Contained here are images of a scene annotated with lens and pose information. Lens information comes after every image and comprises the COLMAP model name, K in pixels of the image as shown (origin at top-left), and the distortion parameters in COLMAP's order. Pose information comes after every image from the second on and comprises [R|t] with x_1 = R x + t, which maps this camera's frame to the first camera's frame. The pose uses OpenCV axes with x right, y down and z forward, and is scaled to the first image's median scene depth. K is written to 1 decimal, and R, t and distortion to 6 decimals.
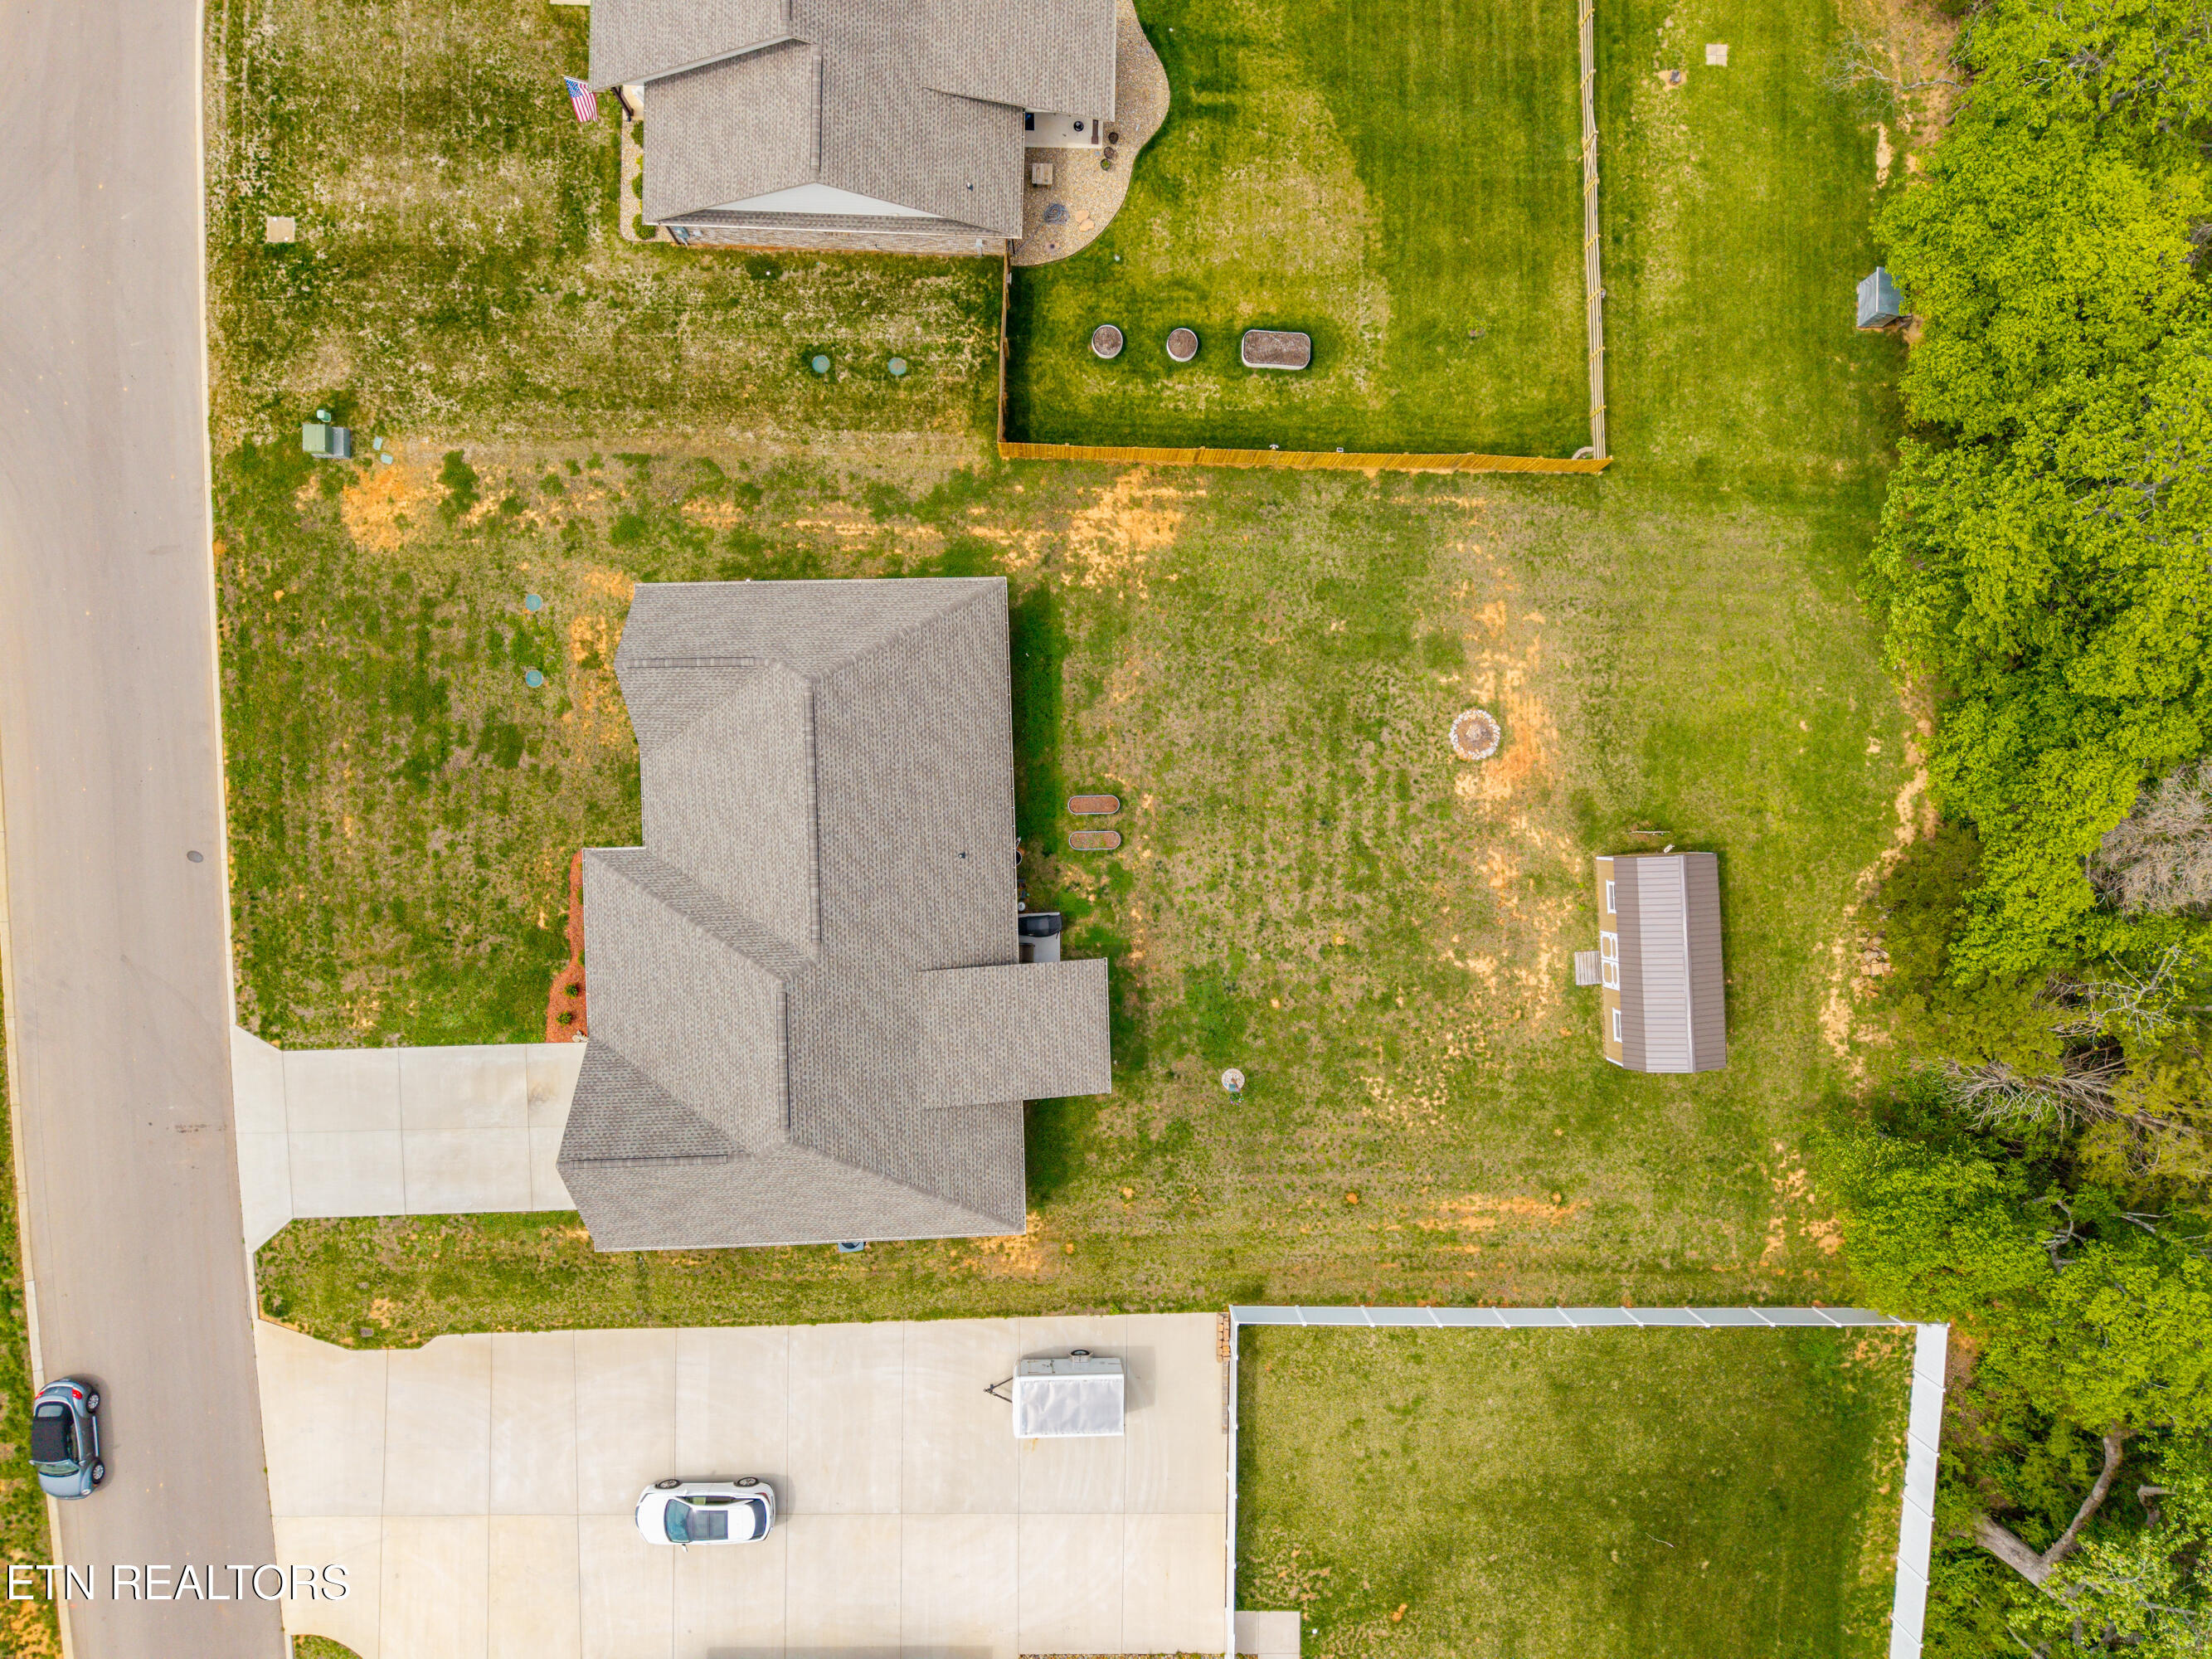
lens RADIAL K [[1472.4, 0, 1118.6], [0, 1472.4, 834.4], [0, 0, 1]] dist [0.038574, -0.035759]
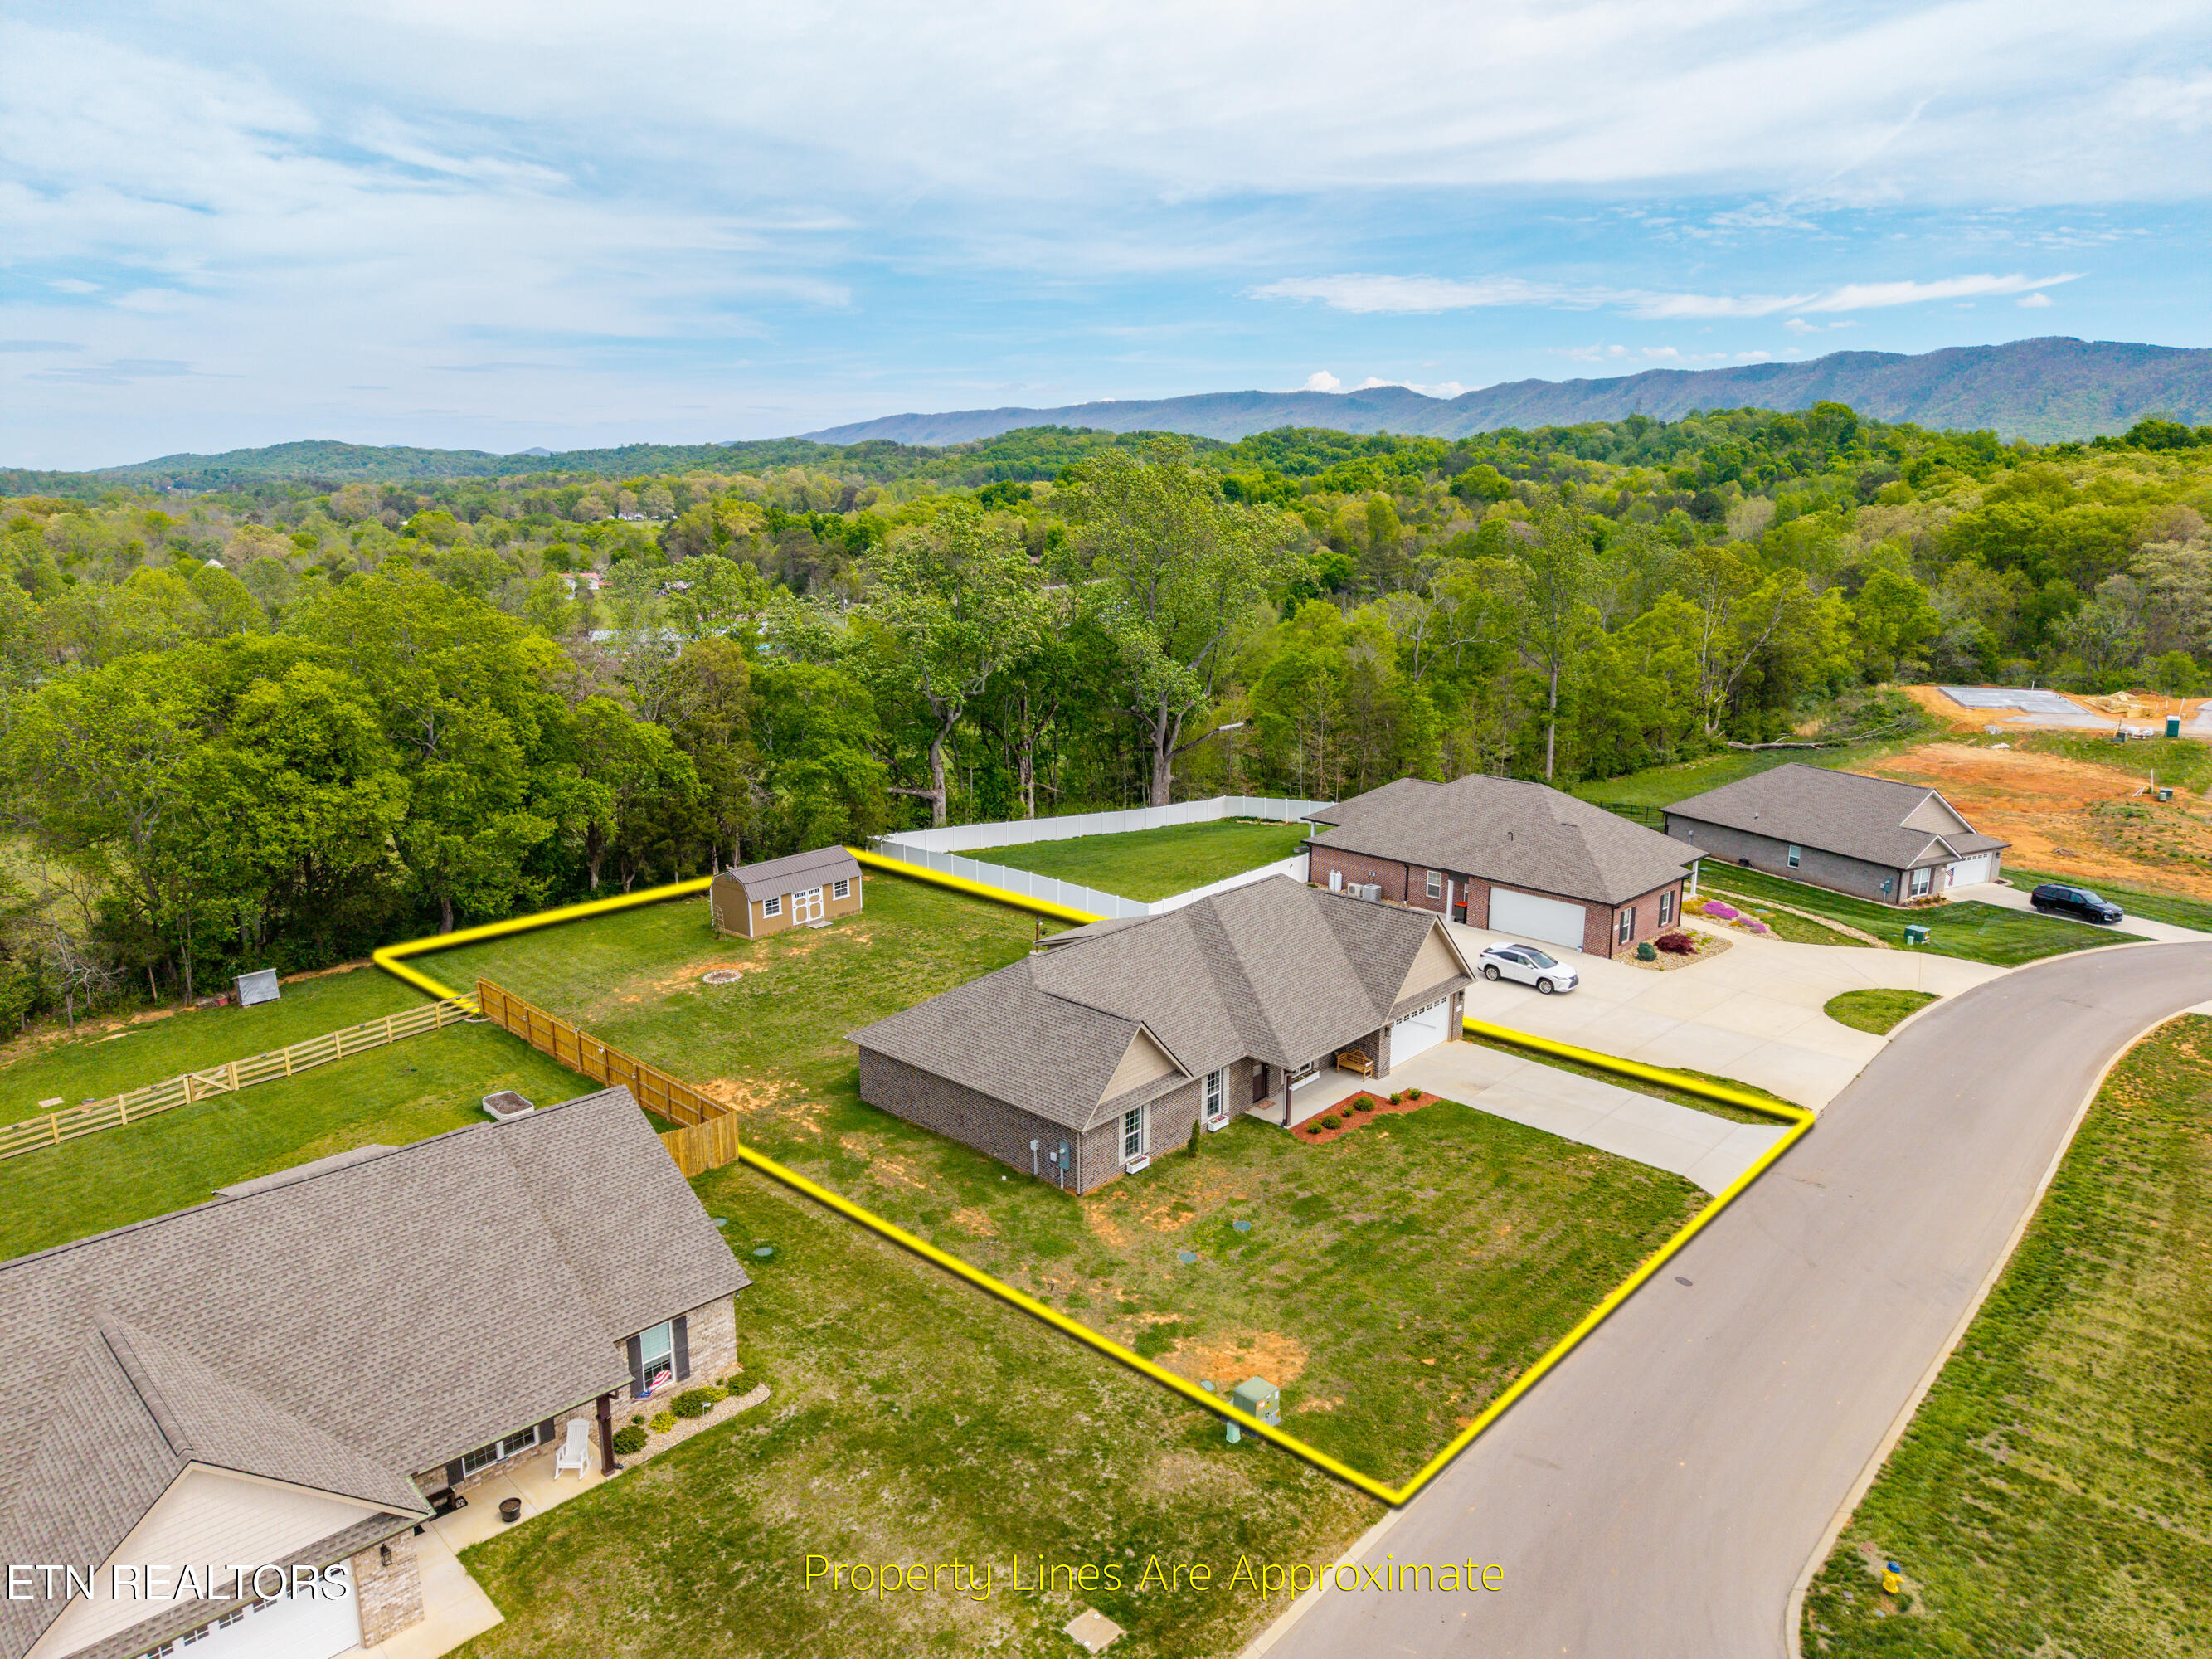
lens RADIAL K [[1472.4, 0, 1108.6], [0, 1472.4, 814.0], [0, 0, 1]] dist [0.038574, -0.035759]
pose [[-0.721704, -0.184050, 0.667285, -0.884642], [0.691918, -0.164194, 0.703058, -0.749191], [-0.019833, 0.969106, 0.245847, 0.531592]]
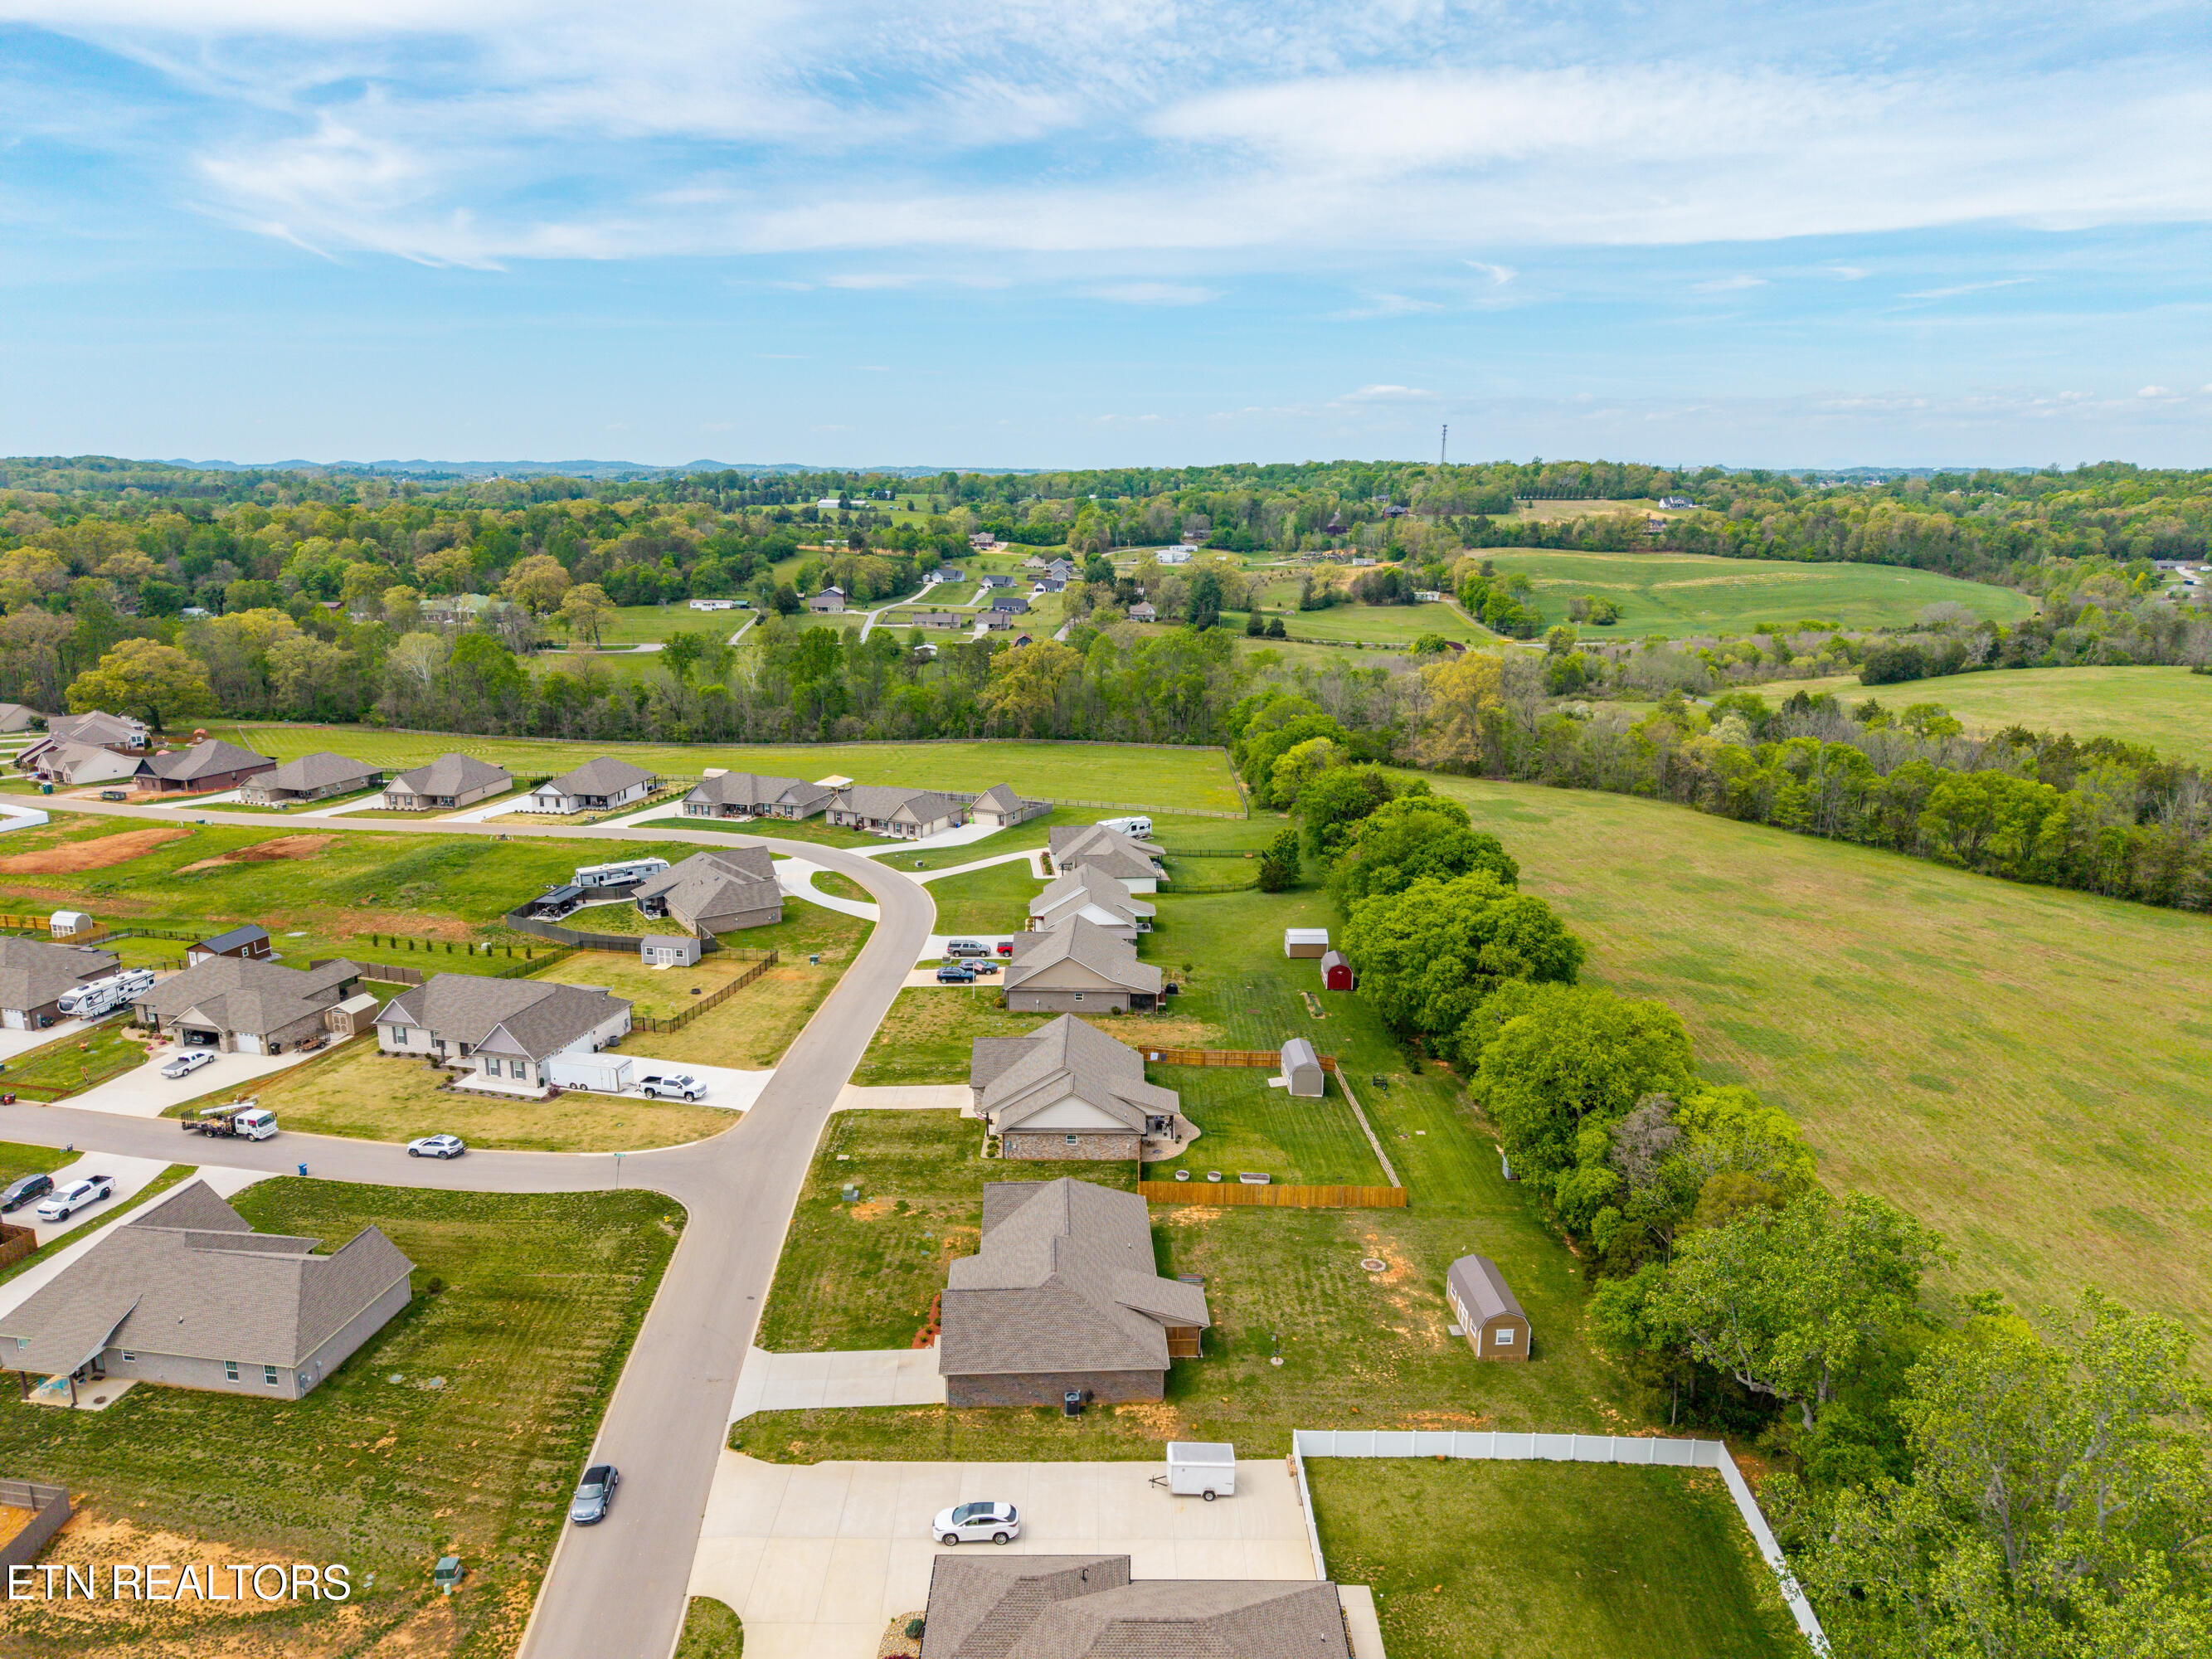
lens RADIAL K [[1472.4, 0, 1121.6], [0, 1472.4, 886.0], [0, 0, 1]] dist [0.038574, -0.035759]
pose [[0.999397, -0.030367, 0.016814, -0.129896], [0.024364, 0.268649, -0.962930, 1.791438], [0.024724, 0.962759, 0.269227, -0.071716]]
